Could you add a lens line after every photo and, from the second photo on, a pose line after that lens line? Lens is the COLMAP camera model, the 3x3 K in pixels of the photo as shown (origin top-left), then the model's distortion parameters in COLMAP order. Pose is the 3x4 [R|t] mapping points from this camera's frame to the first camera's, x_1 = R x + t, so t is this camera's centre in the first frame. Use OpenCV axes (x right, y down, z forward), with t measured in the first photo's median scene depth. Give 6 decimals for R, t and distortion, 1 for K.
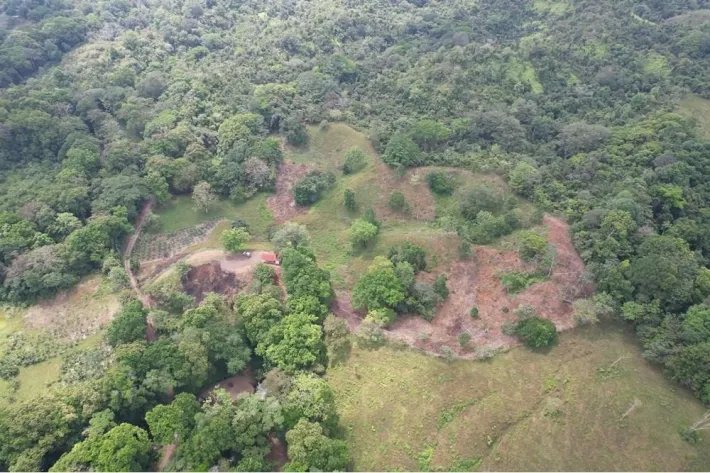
lens RADIAL K [[455.8, 0, 357.4], [0, 455.8, 235.6], [0, 0, 1]] dist [-0.070459, 0.061564]
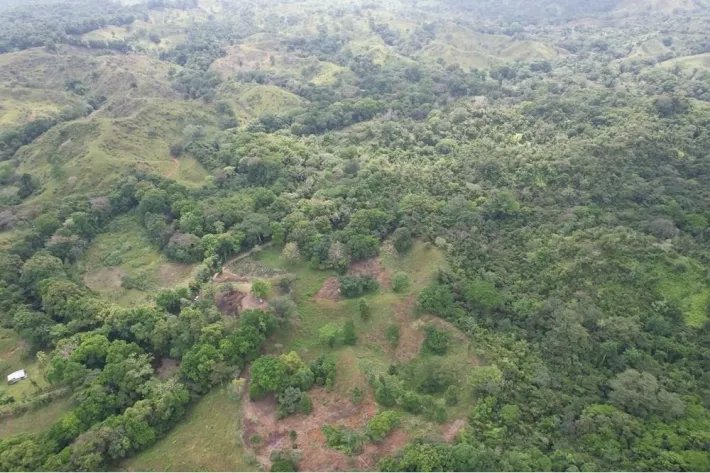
lens RADIAL K [[455.8, 0, 353.2], [0, 455.8, 234.7], [0, 0, 1]] dist [-0.070459, 0.061564]
pose [[0.660275, 0.400421, -0.635374, 0.684551], [-0.494141, 0.868718, 0.033971, -0.297509], [0.565563, 0.291534, 0.771457, 0.050675]]
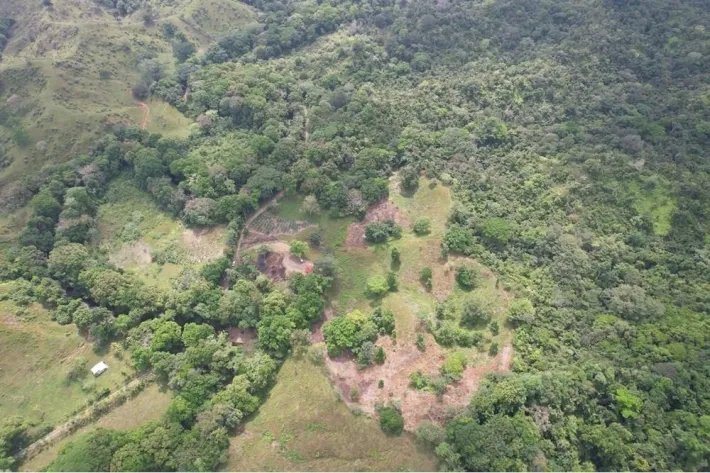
lens RADIAL K [[455.8, 0, 354.8], [0, 455.8, 239.2], [0, 0, 1]] dist [-0.070459, 0.061564]
pose [[0.791009, 0.453871, -0.410251, 0.440706], [-0.405447, 0.891054, 0.204049, -0.370067], [0.458167, 0.004930, 0.888852, -0.213758]]
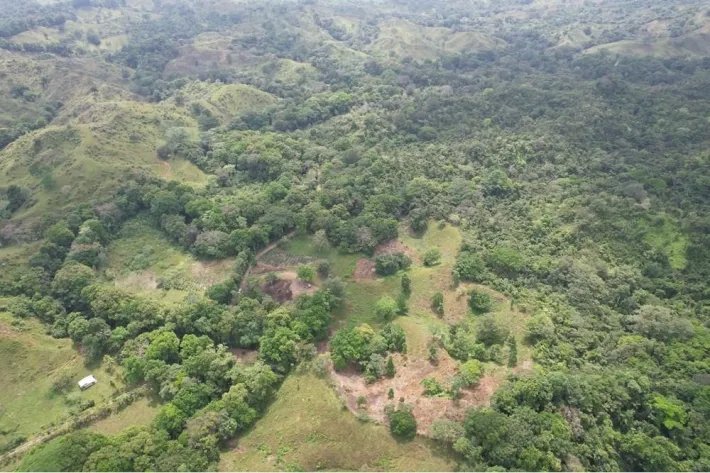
lens RADIAL K [[455.8, 0, 354.9], [0, 455.8, 235.8], [0, 0, 1]] dist [-0.070459, 0.061564]
pose [[0.775611, 0.344421, -0.528963, 0.545157], [-0.417747, 0.908318, -0.021107, -0.124964], [0.473197, 0.237343, 0.848383, -0.175993]]
